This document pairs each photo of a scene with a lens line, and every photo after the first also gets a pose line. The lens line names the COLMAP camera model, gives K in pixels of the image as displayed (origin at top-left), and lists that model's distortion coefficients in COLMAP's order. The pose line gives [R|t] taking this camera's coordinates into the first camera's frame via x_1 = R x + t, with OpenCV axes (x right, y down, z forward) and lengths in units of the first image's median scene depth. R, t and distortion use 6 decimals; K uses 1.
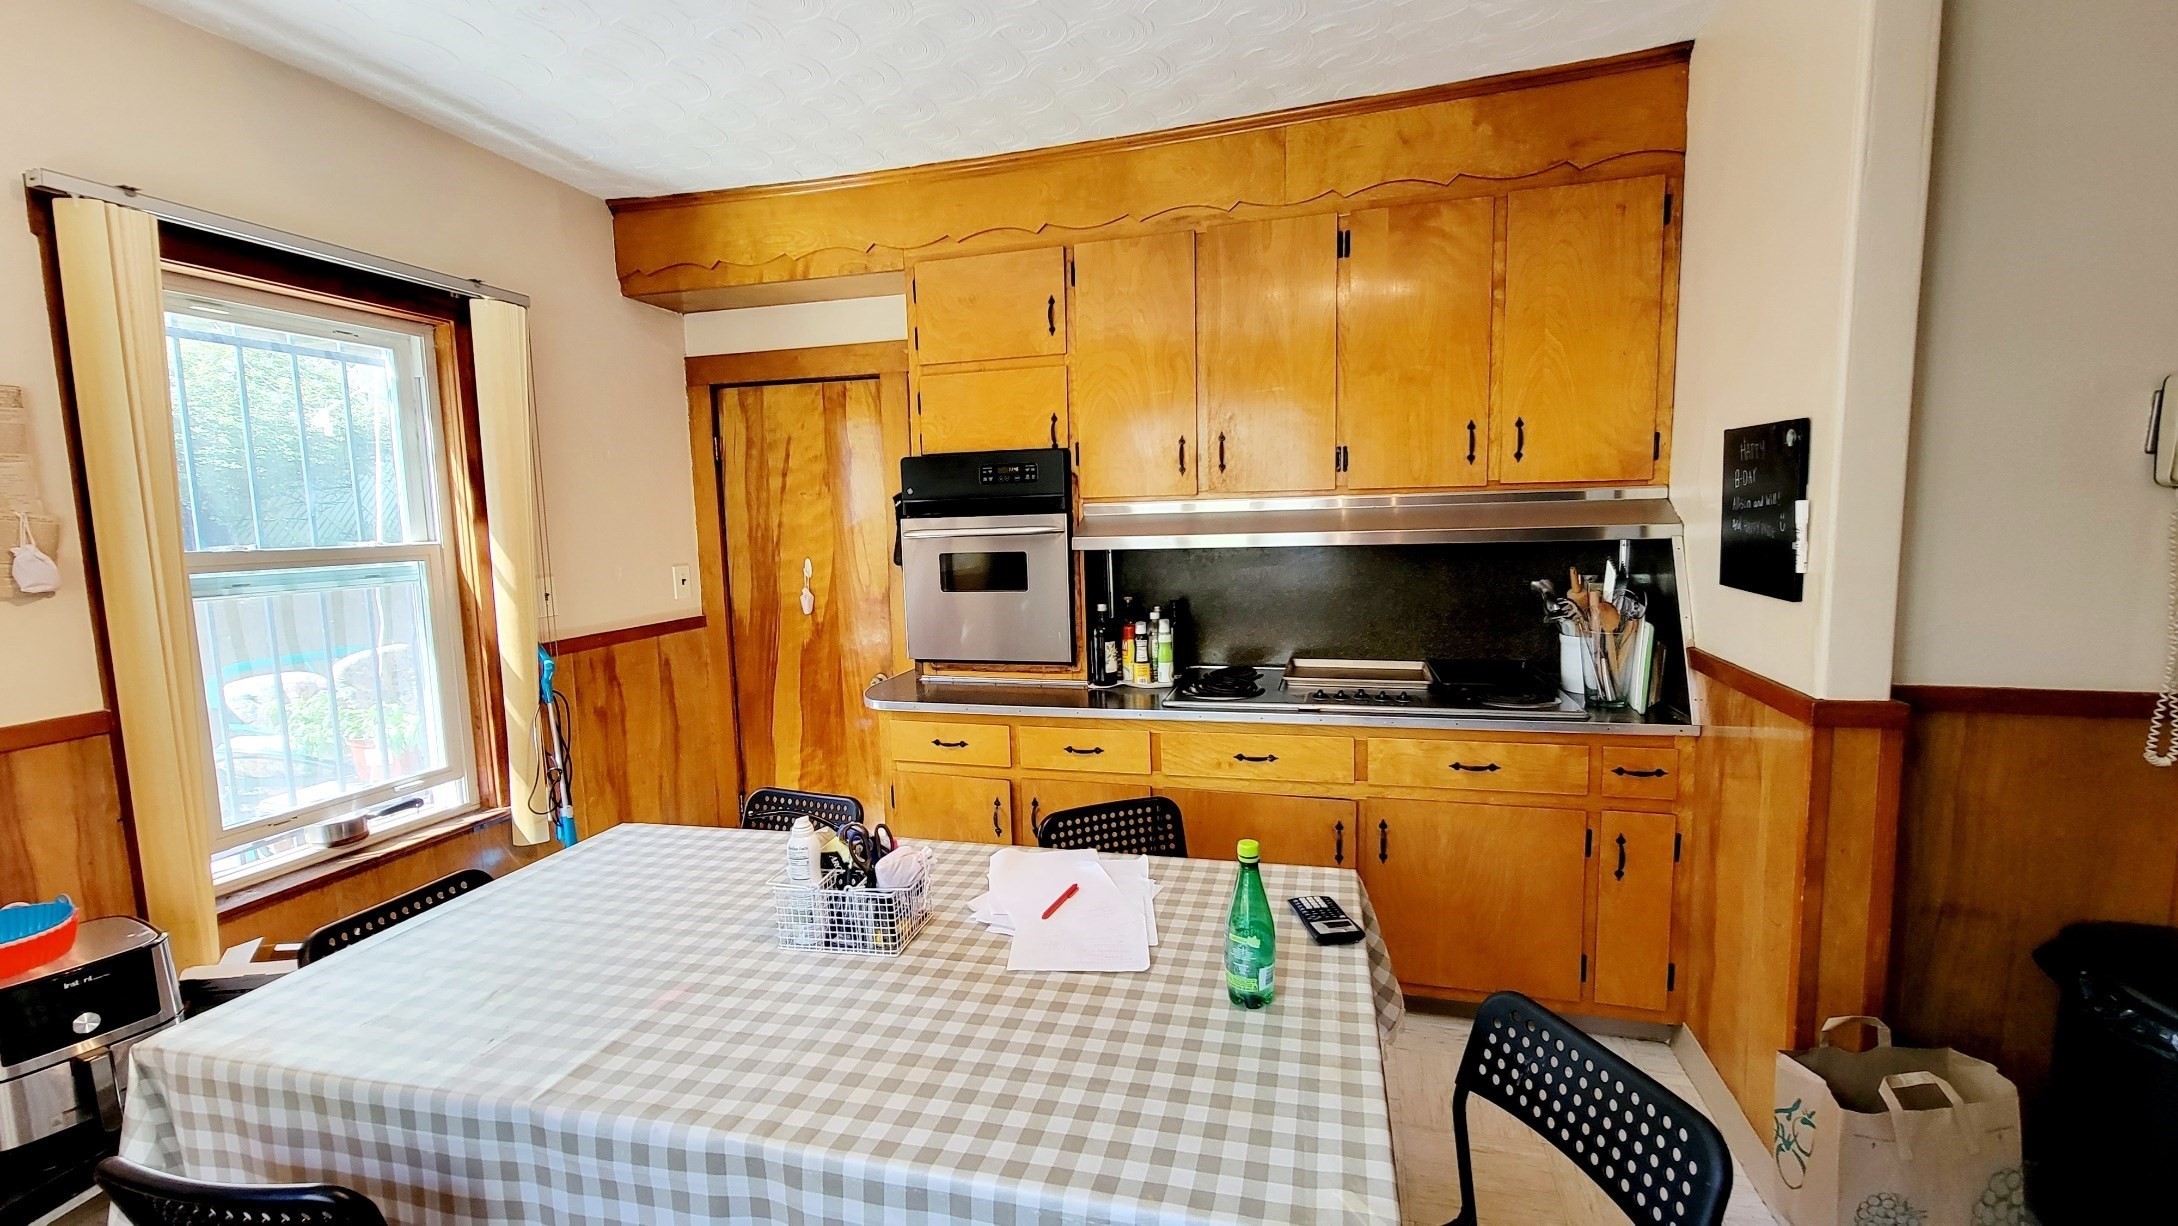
lens RADIAL K [[887.3, 0, 1089.0], [0, 887.3, 613.0], [0, 0, 1]] dist [-0.001203, -0.000549]
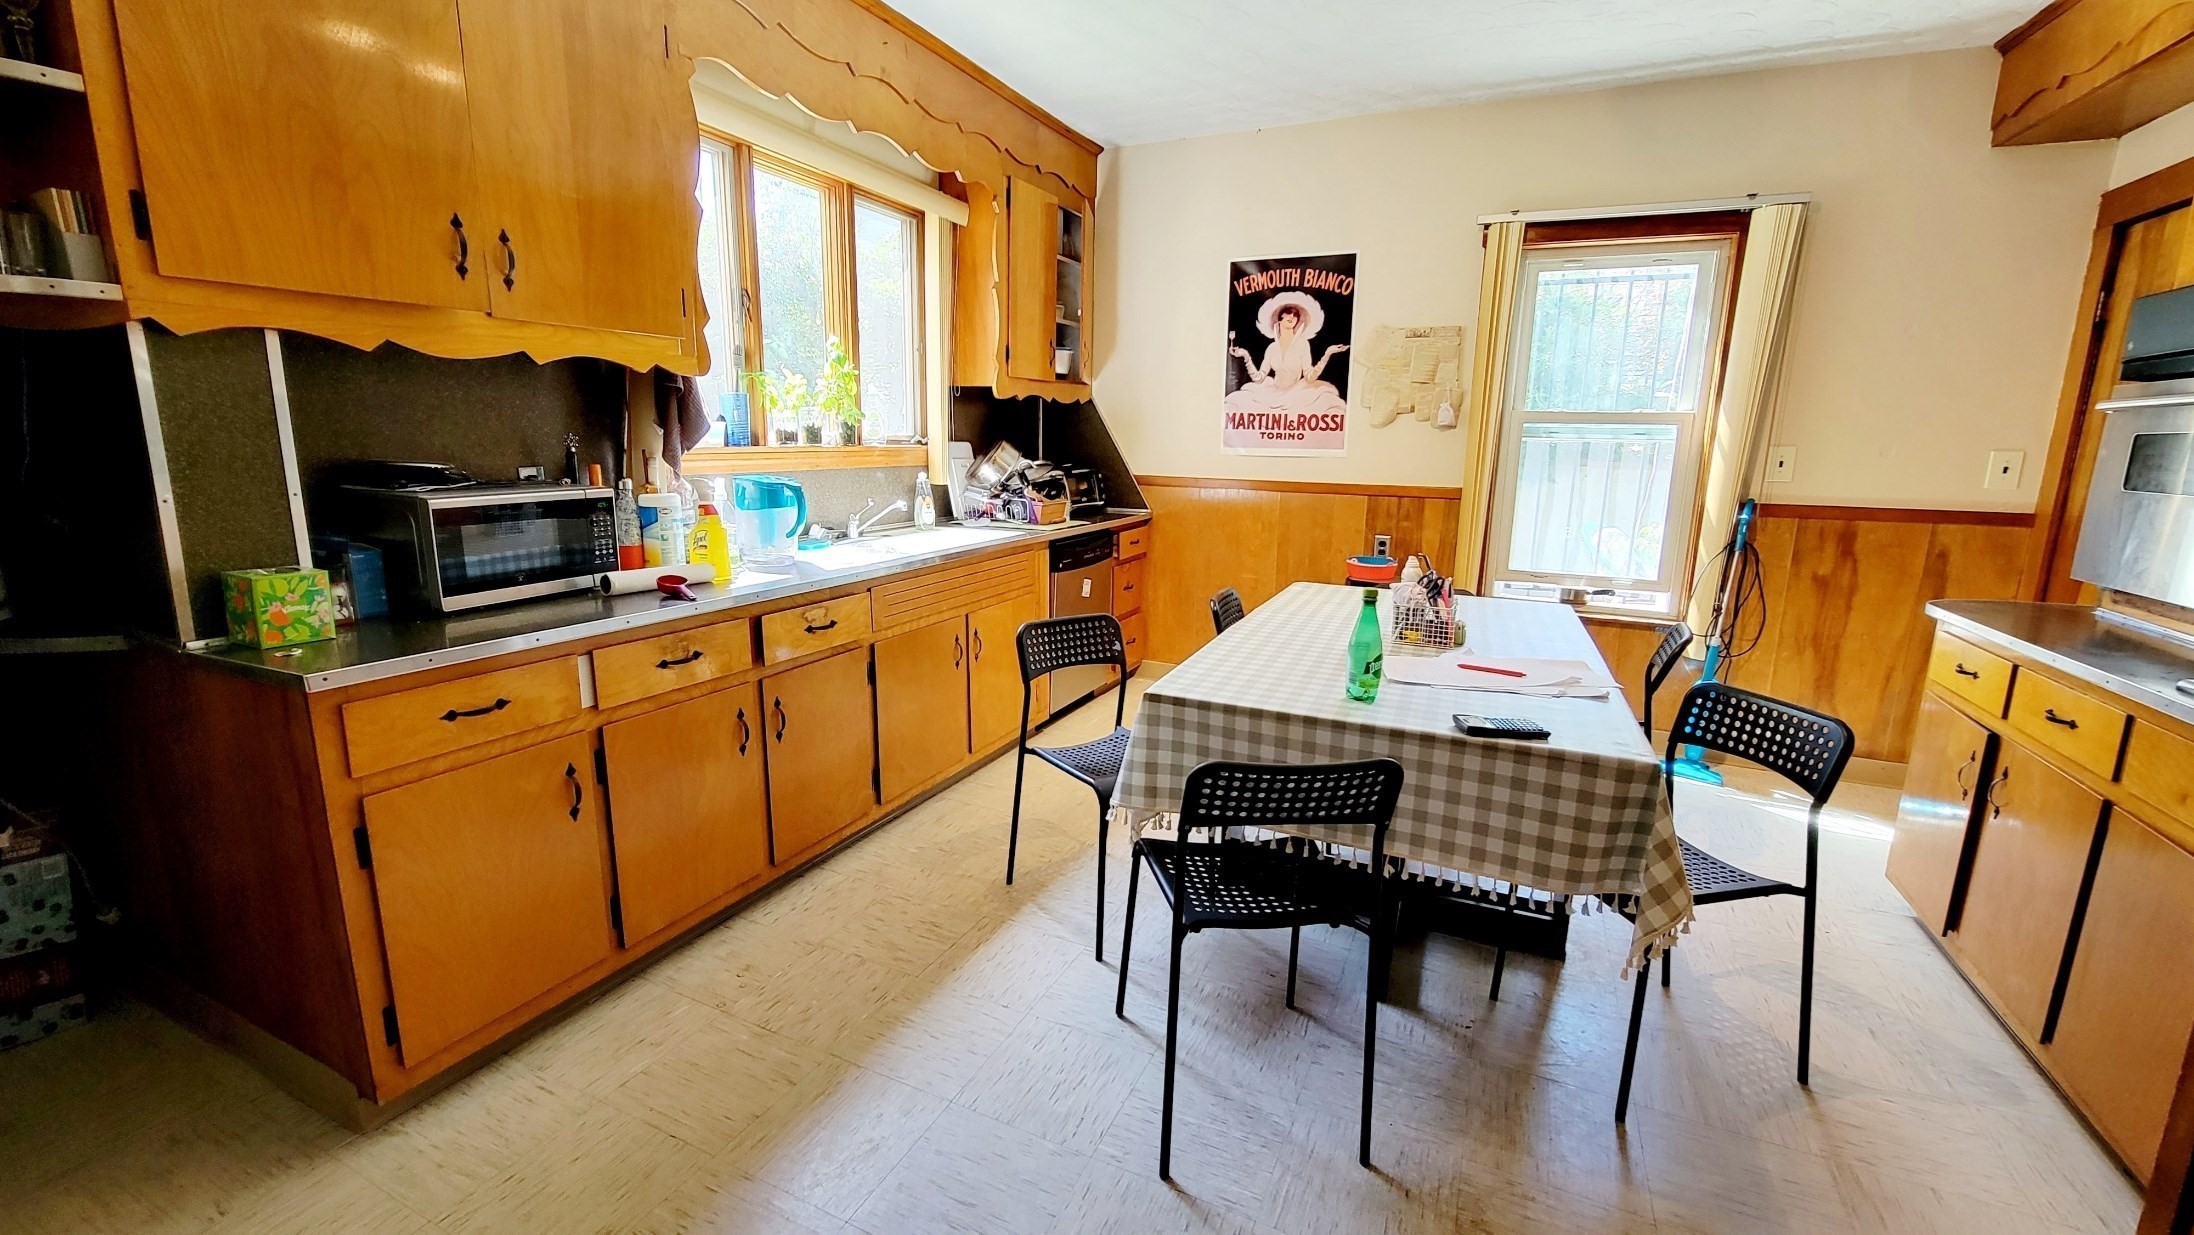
lens RADIAL K [[891.2, 0, 1097.0], [0, 891.2, 617.5], [0, 0, 1]] dist [-0.001005, 0.000444]
pose [[-0.158017, 0.221208, -0.962340, 0.822053], [-0.124046, 0.962416, 0.241594, 0.005785], [0.979614, 0.157550, -0.124638, 0.374834]]
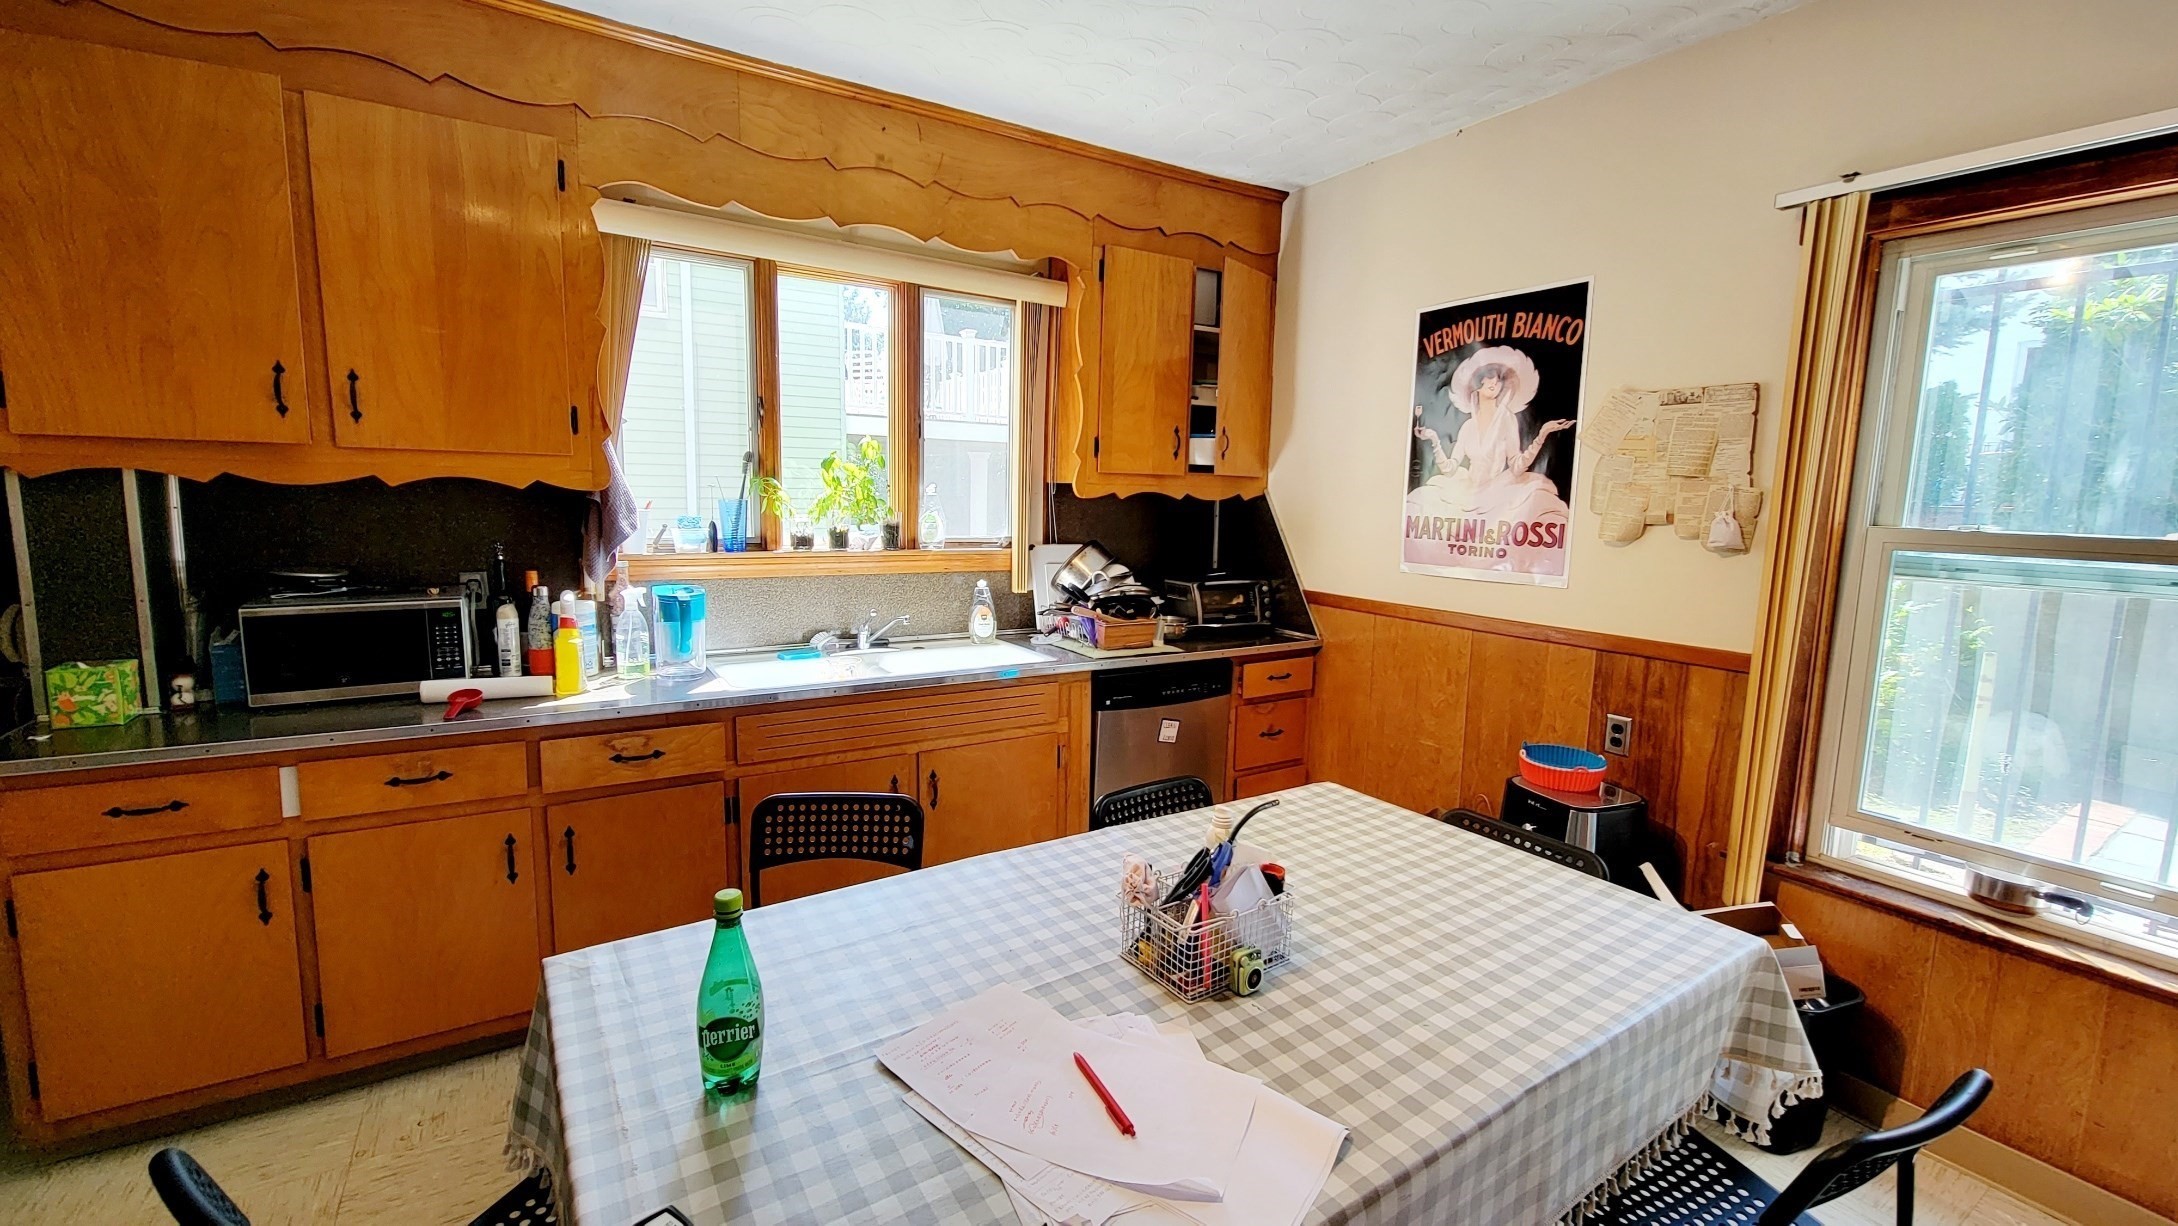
lens RADIAL K [[887.3, 0, 1089.0], [0, 887.3, 613.0], [0, 0, 1]] dist [-0.001203, -0.000549]
pose [[-0.668542, 0.107255, -0.735899, 0.260674], [-0.092457, 0.969881, 0.225351, -0.098629], [0.737905, 0.218696, -0.638490, 0.846549]]
